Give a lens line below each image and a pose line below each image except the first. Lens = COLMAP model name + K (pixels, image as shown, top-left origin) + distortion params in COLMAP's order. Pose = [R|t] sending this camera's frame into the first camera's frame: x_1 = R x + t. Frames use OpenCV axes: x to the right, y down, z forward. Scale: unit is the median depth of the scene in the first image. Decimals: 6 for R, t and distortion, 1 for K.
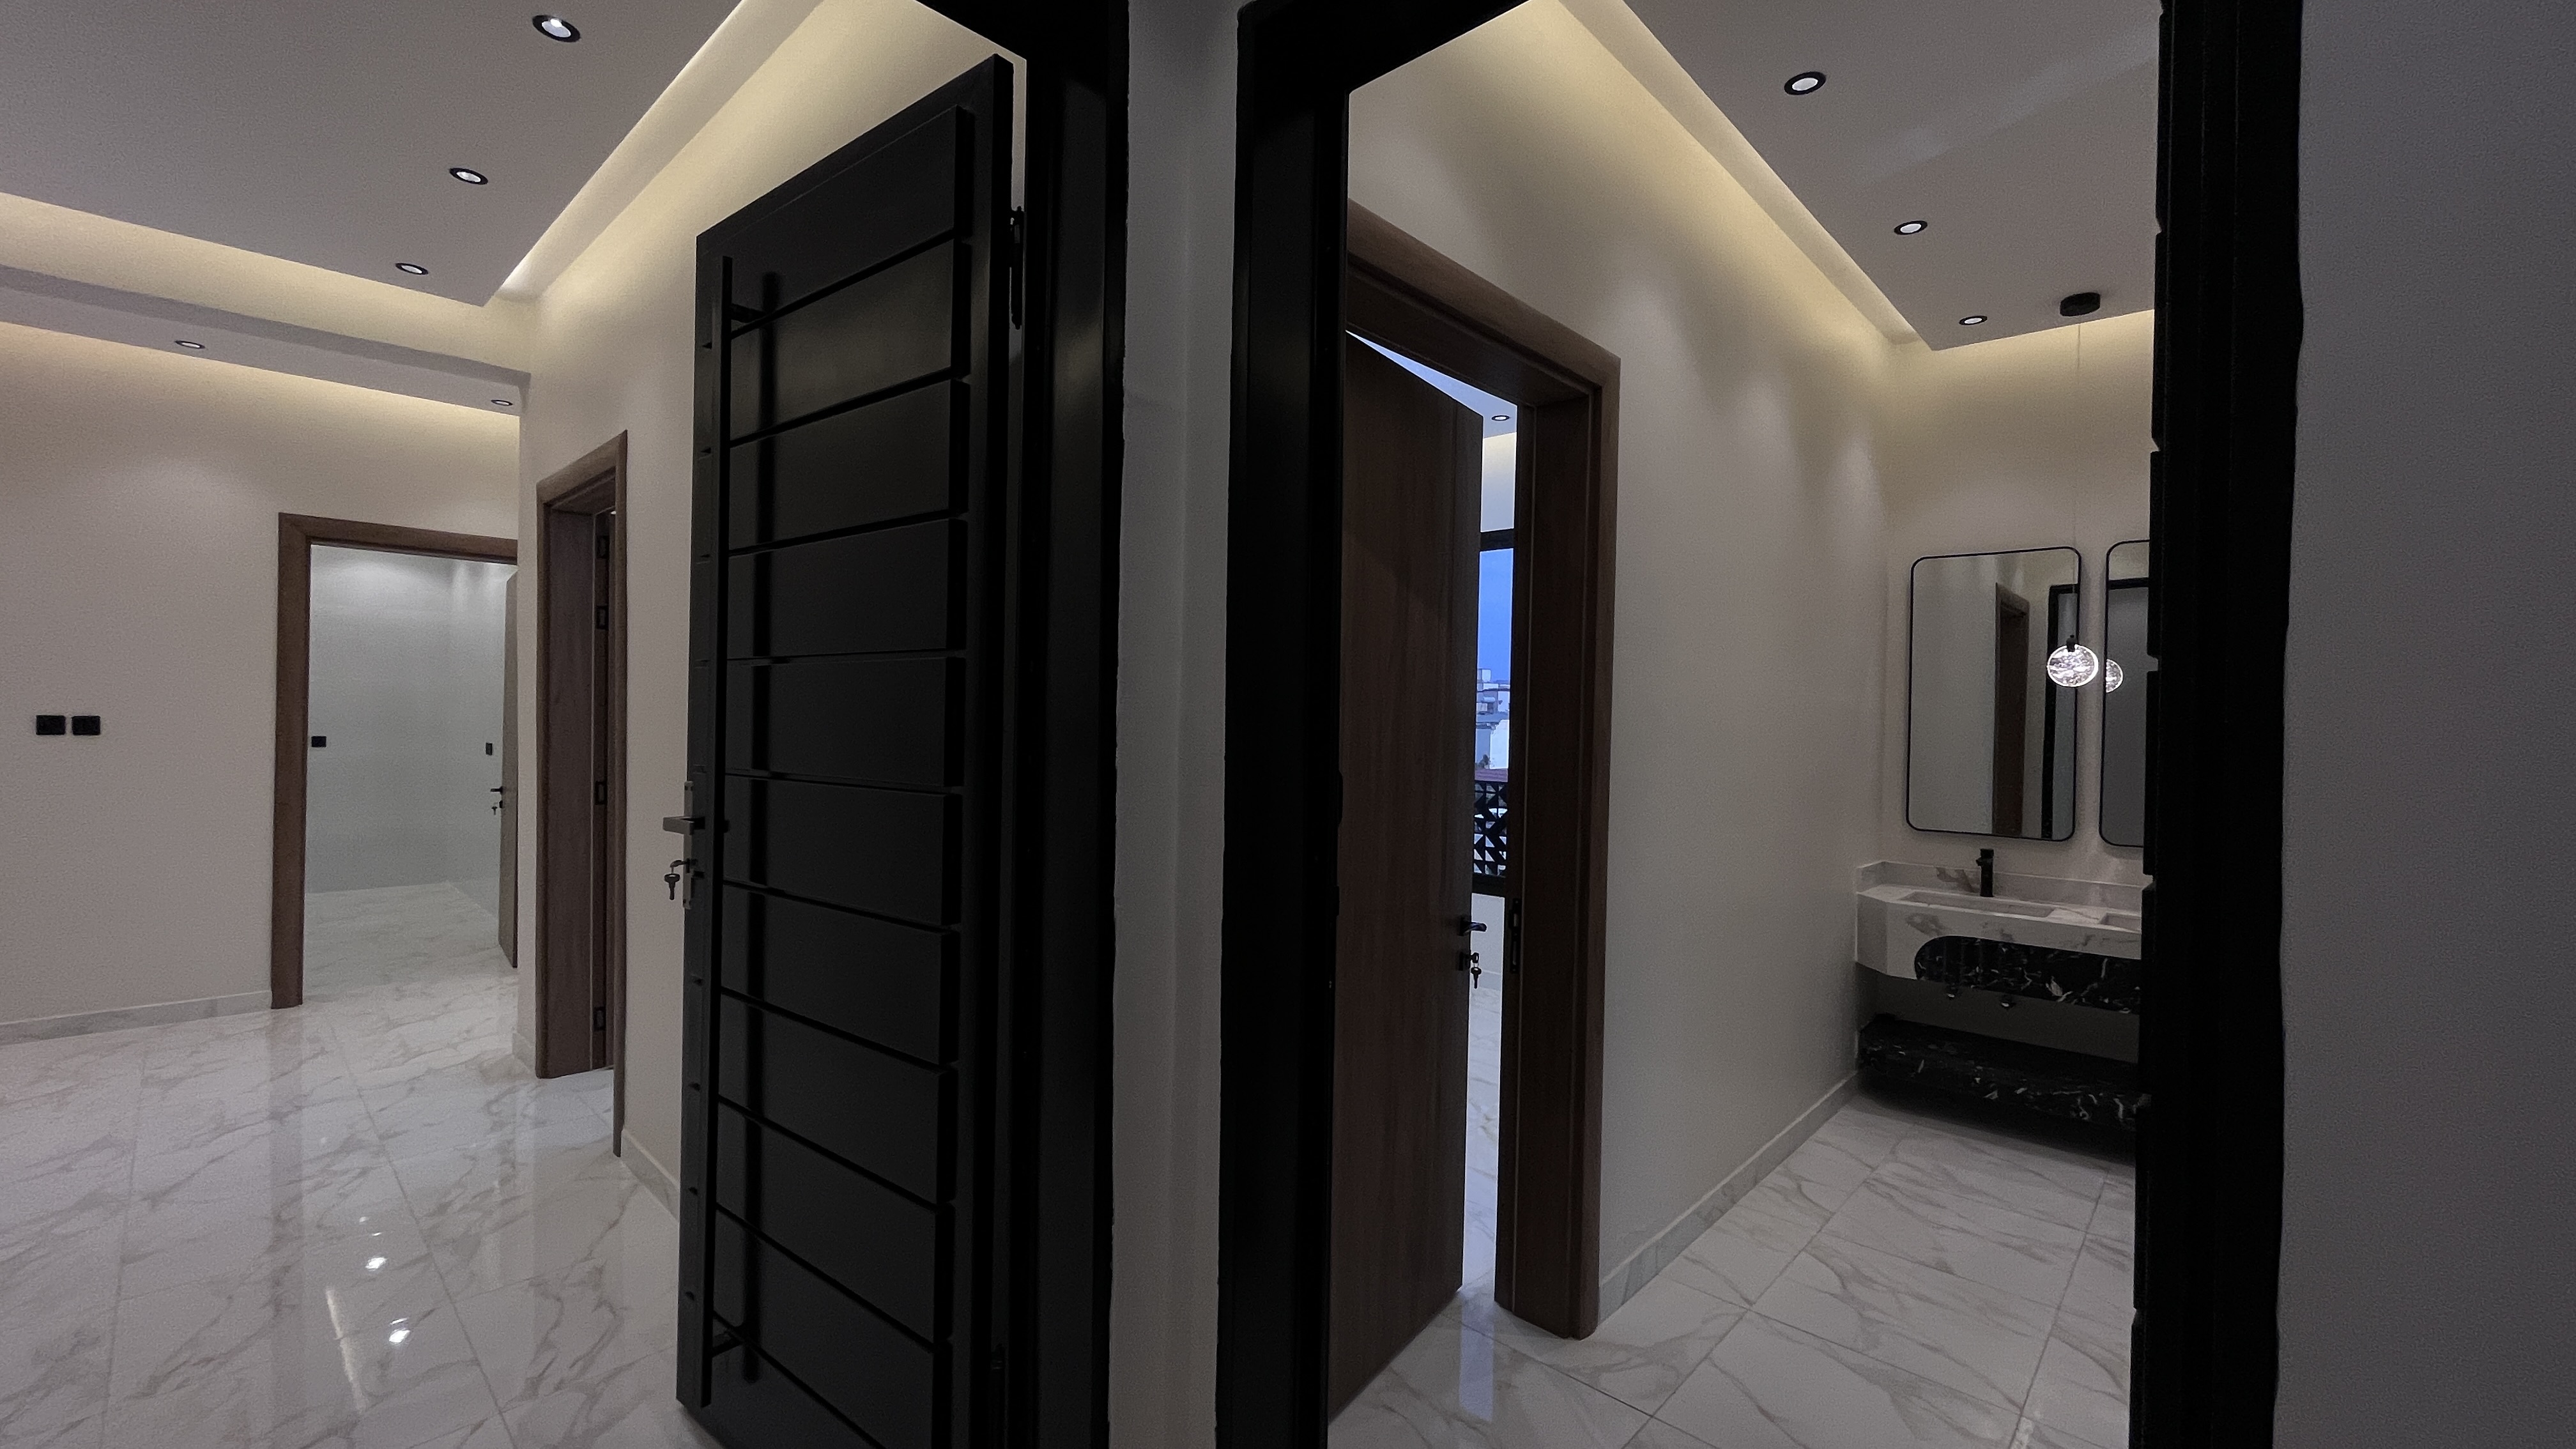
lens RADIAL K [[1049.1, 0, 1274.4], [0, 1049.1, 724.5], [0, 0, 1]] dist [0.002670, -0.000392]
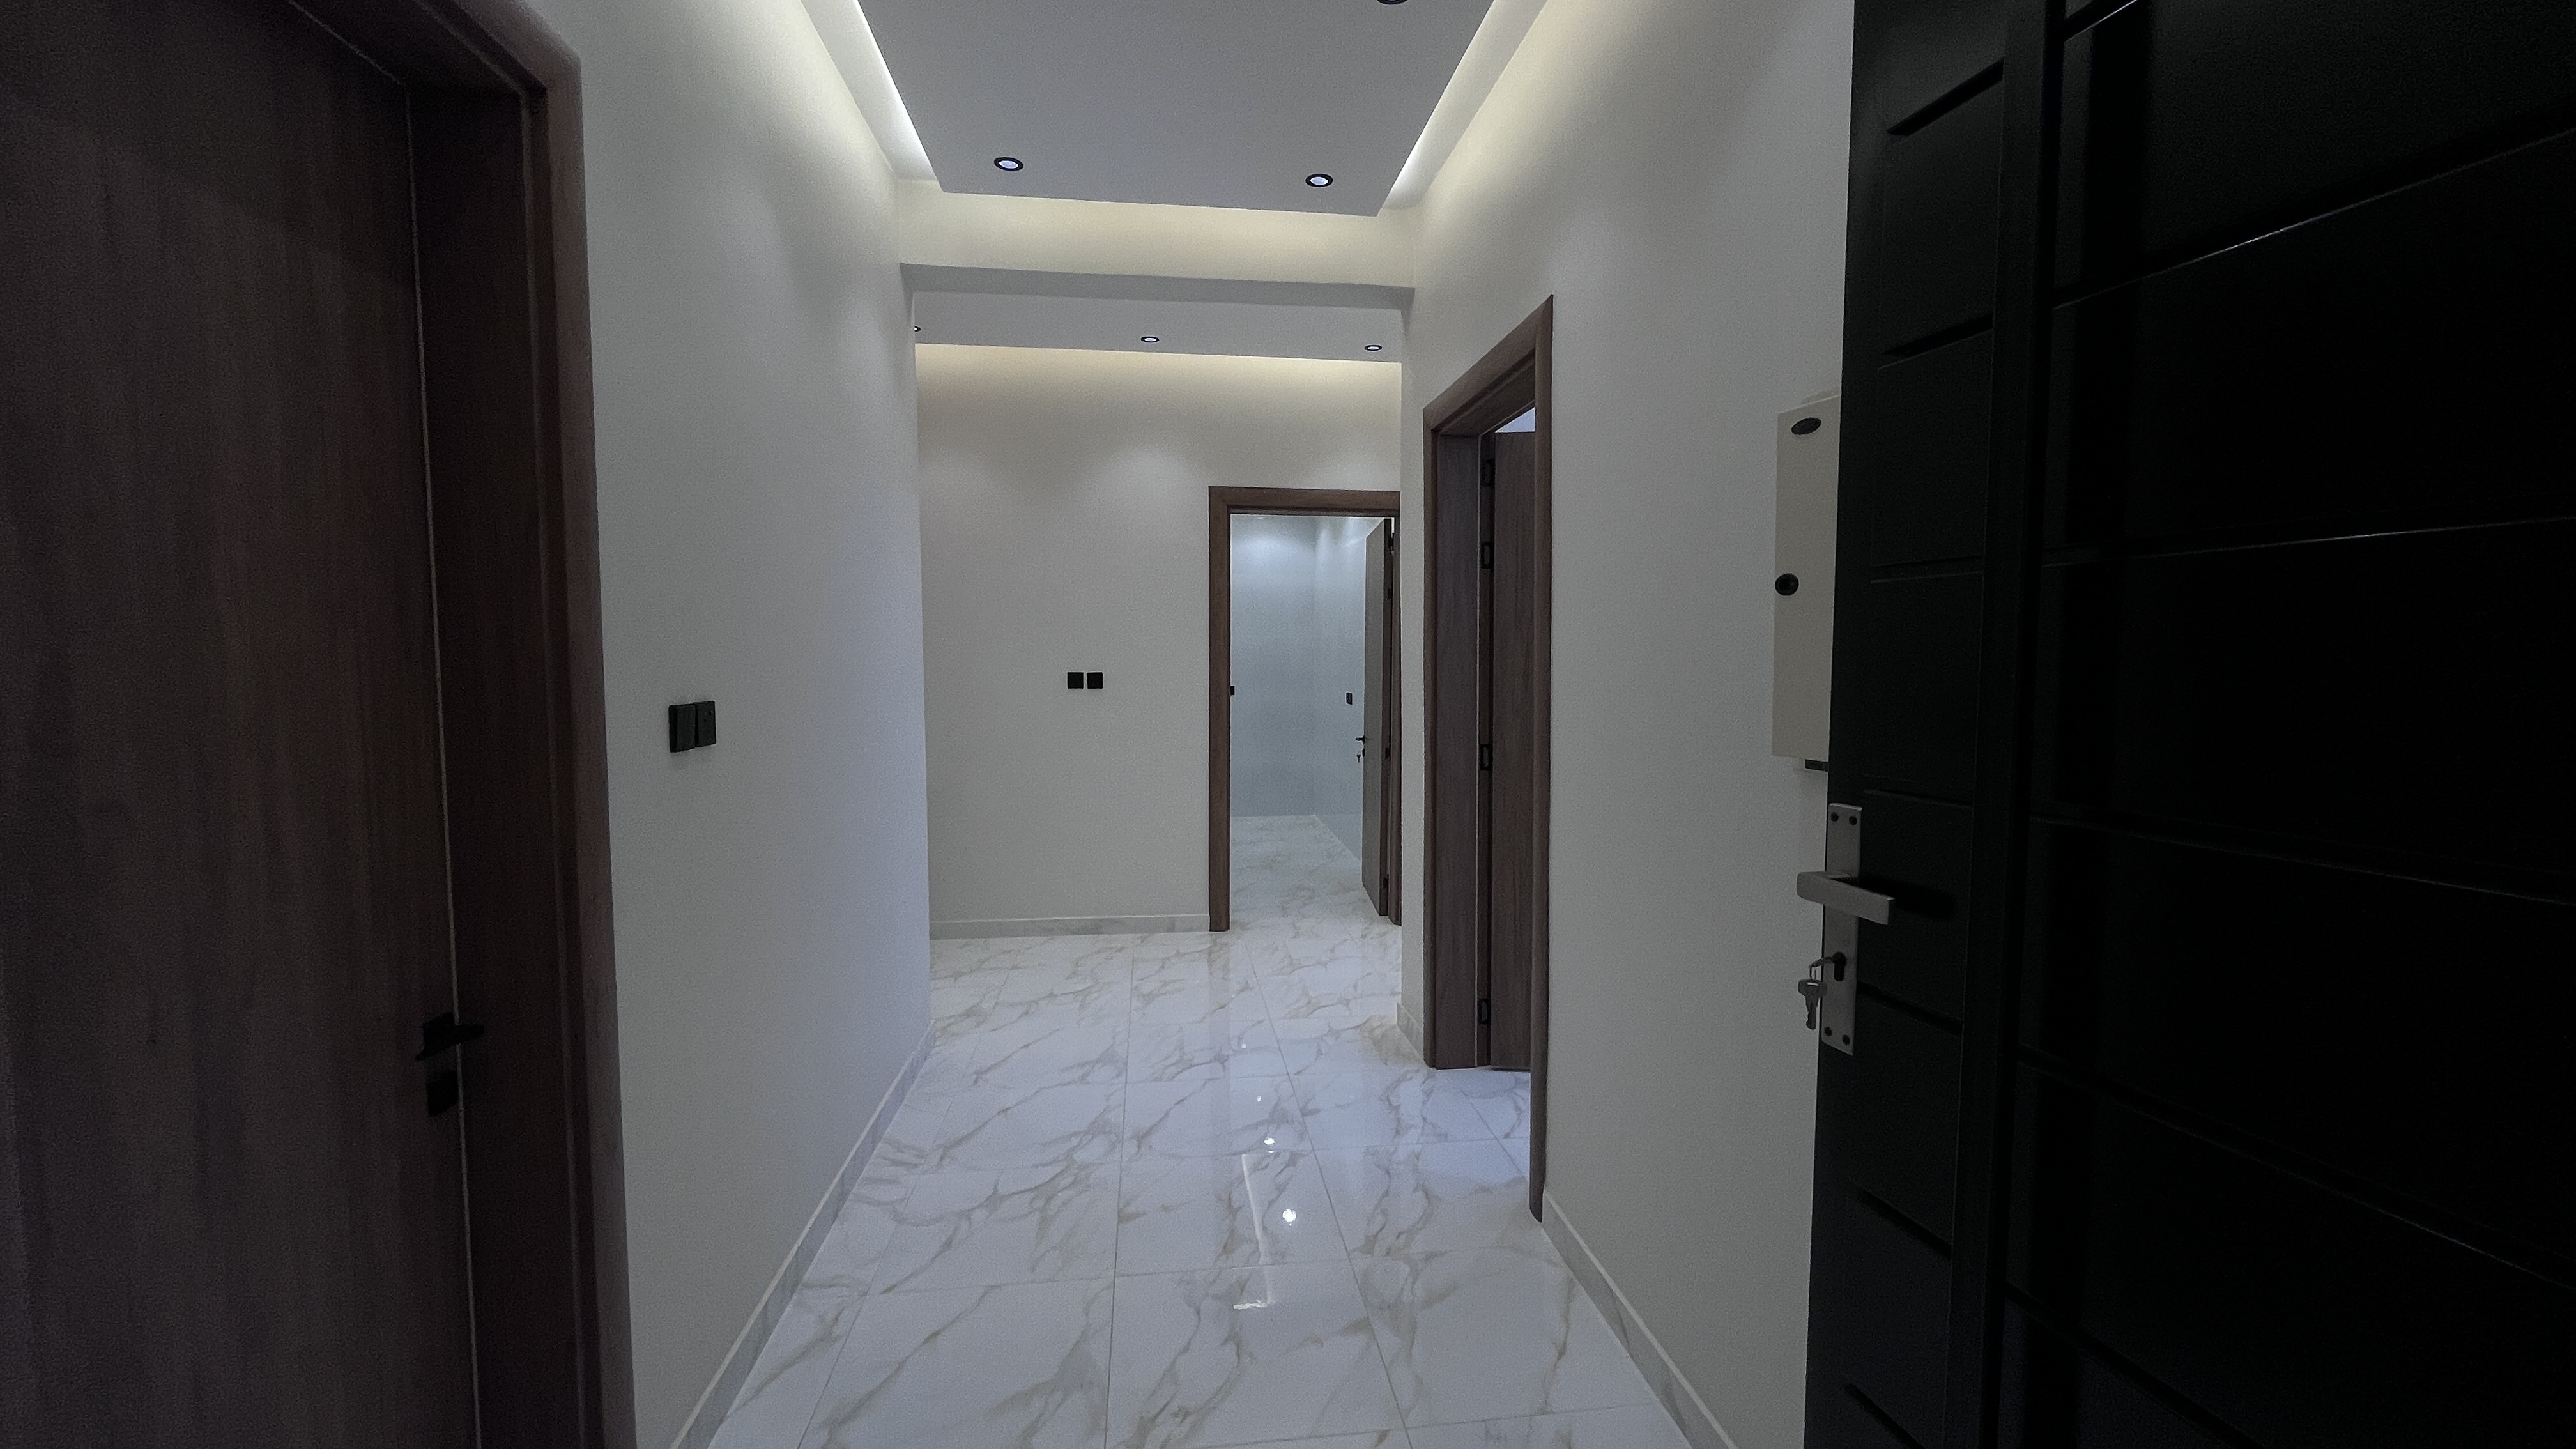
lens RADIAL K [[1038.2, 0, 1290.5], [0, 1038.2, 724.3], [0, 0, 1]] dist [-0.008231, 0.000001]
pose [[0.784238, 0.023471, -0.620016, -0.238842], [0.009254, 0.998731, 0.049513, -0.006798], [0.620391, -0.044568, 0.783025, 0.229121]]
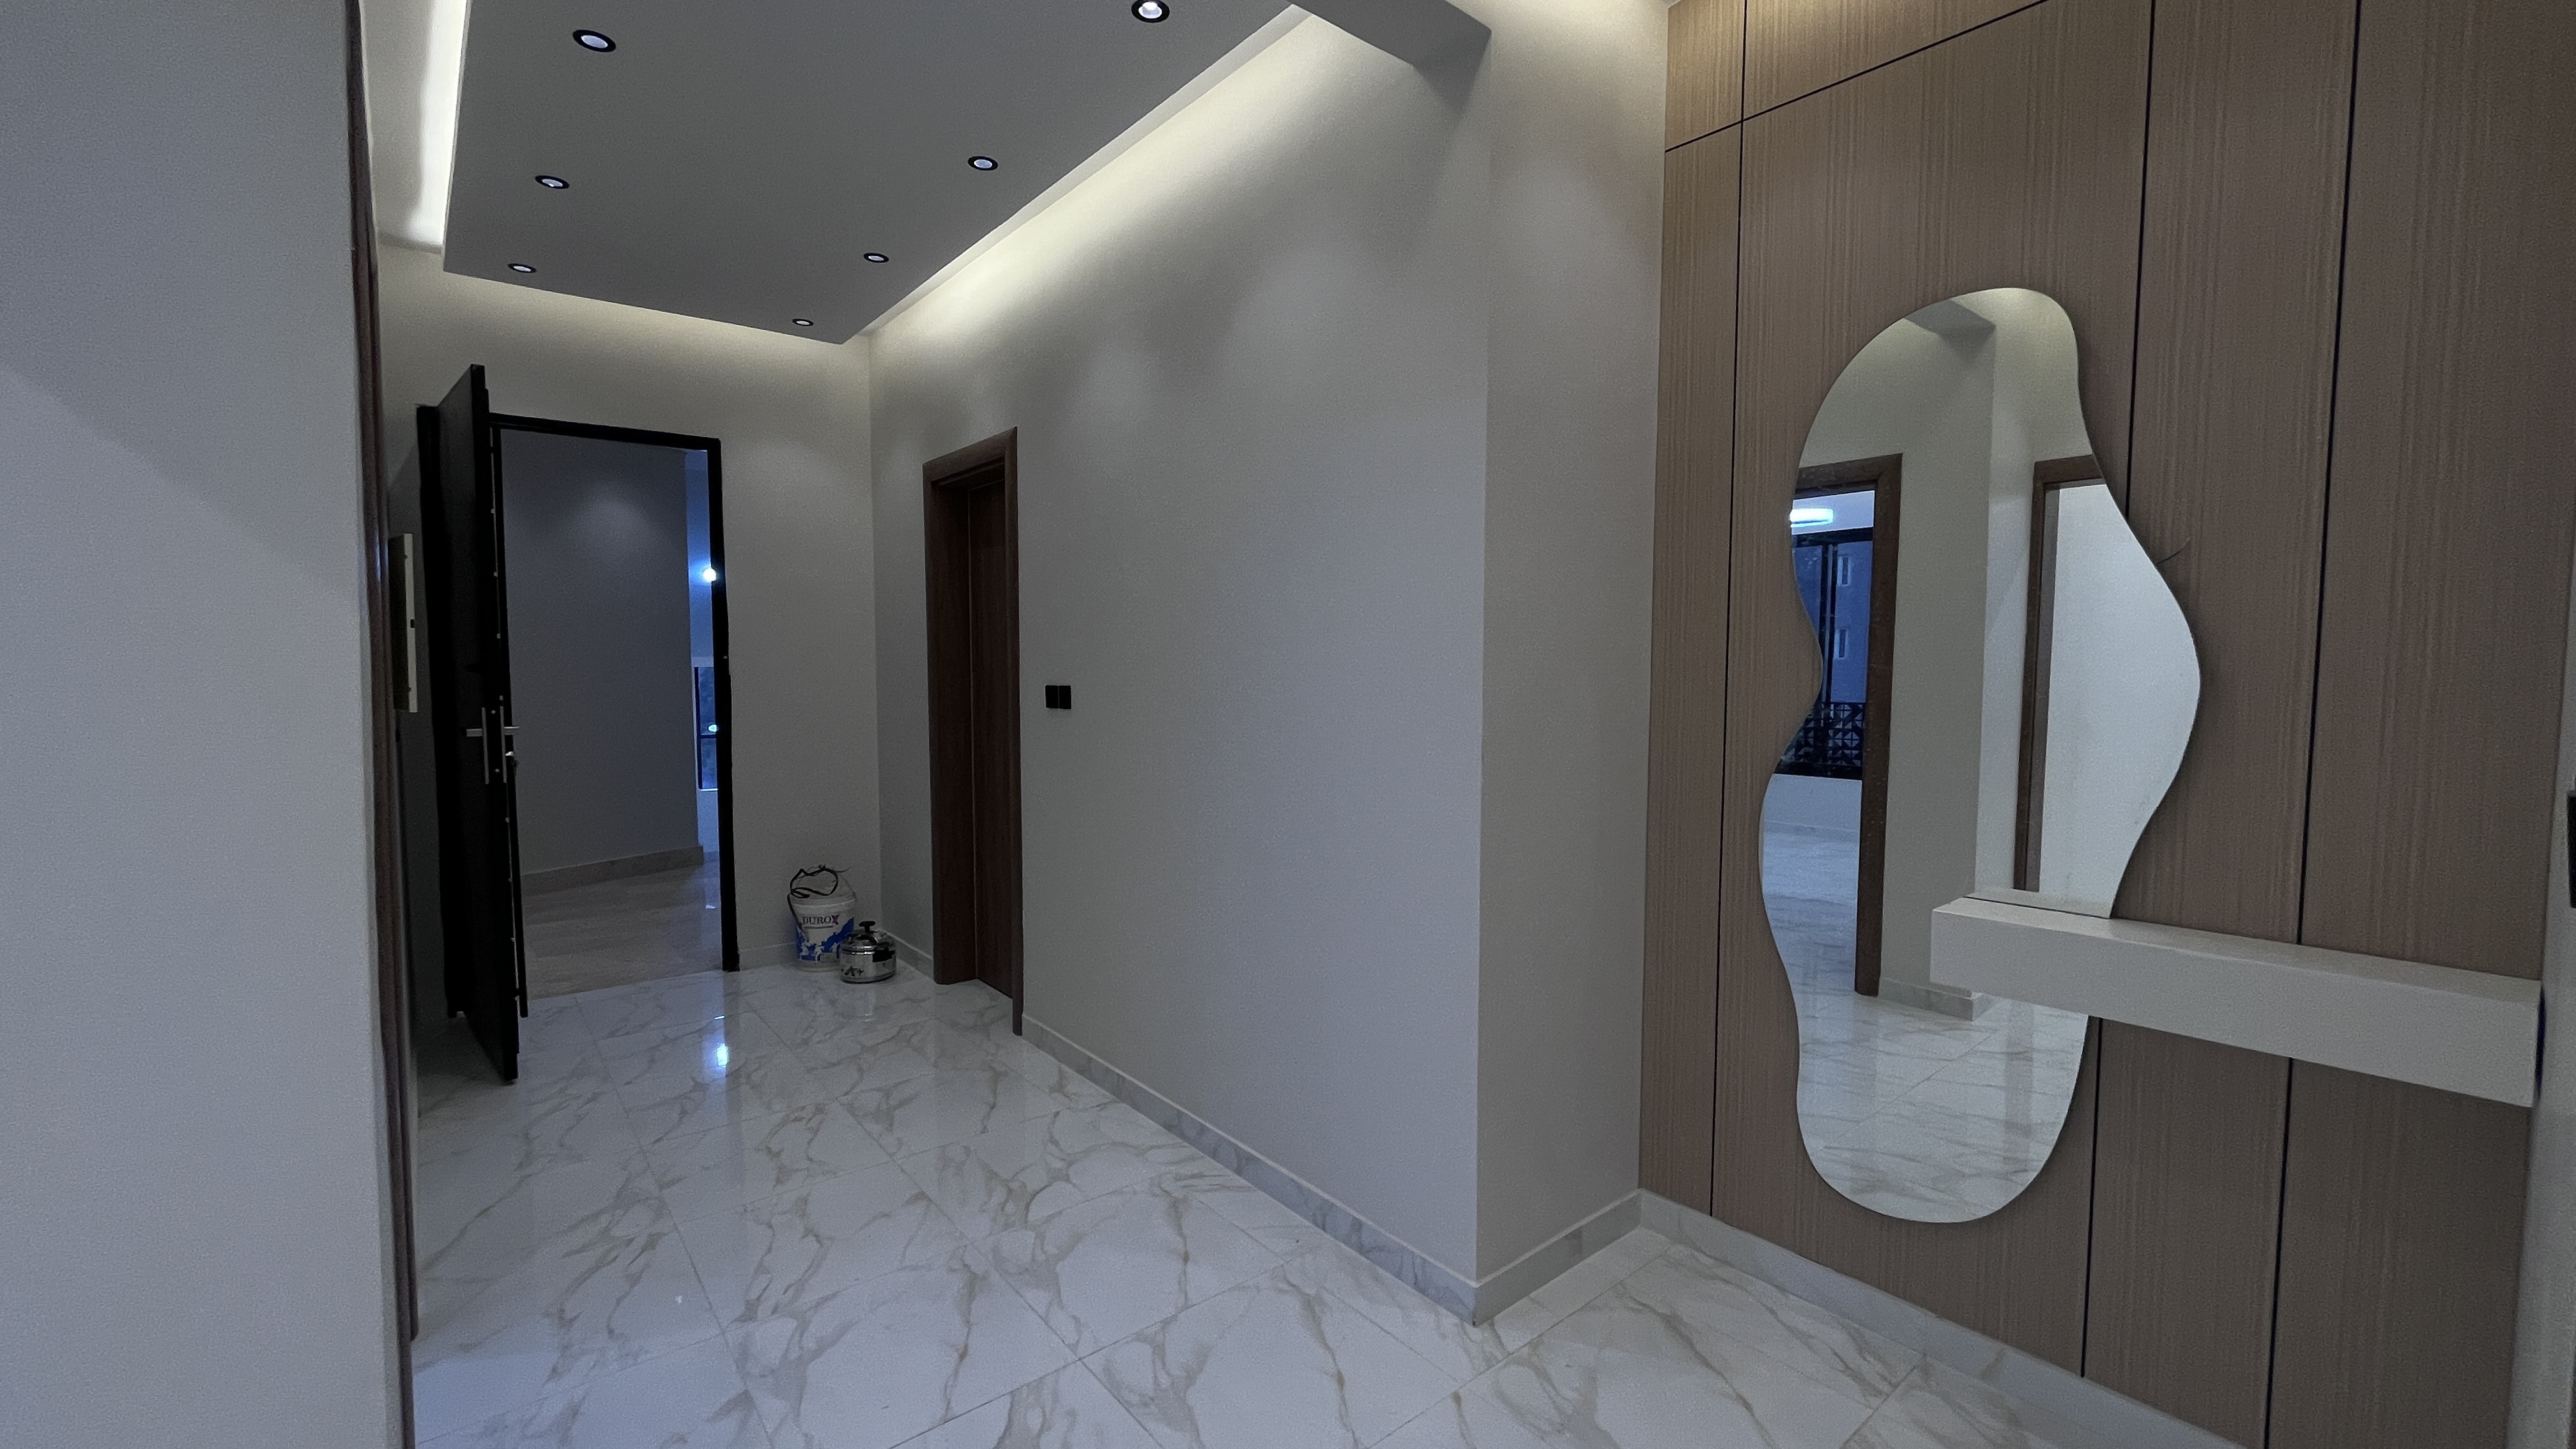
lens RADIAL K [[1038.2, 0, 1290.5], [0, 1038.2, 724.3], [0, 0, 1]] dist [-0.008231, 0.000001]
pose [[-0.993792, -0.030032, 0.107121, -1.031916], [-0.022994, 0.997532, 0.066342, -0.027270], [-0.108849, 0.063467, -0.992030, 1.302633]]
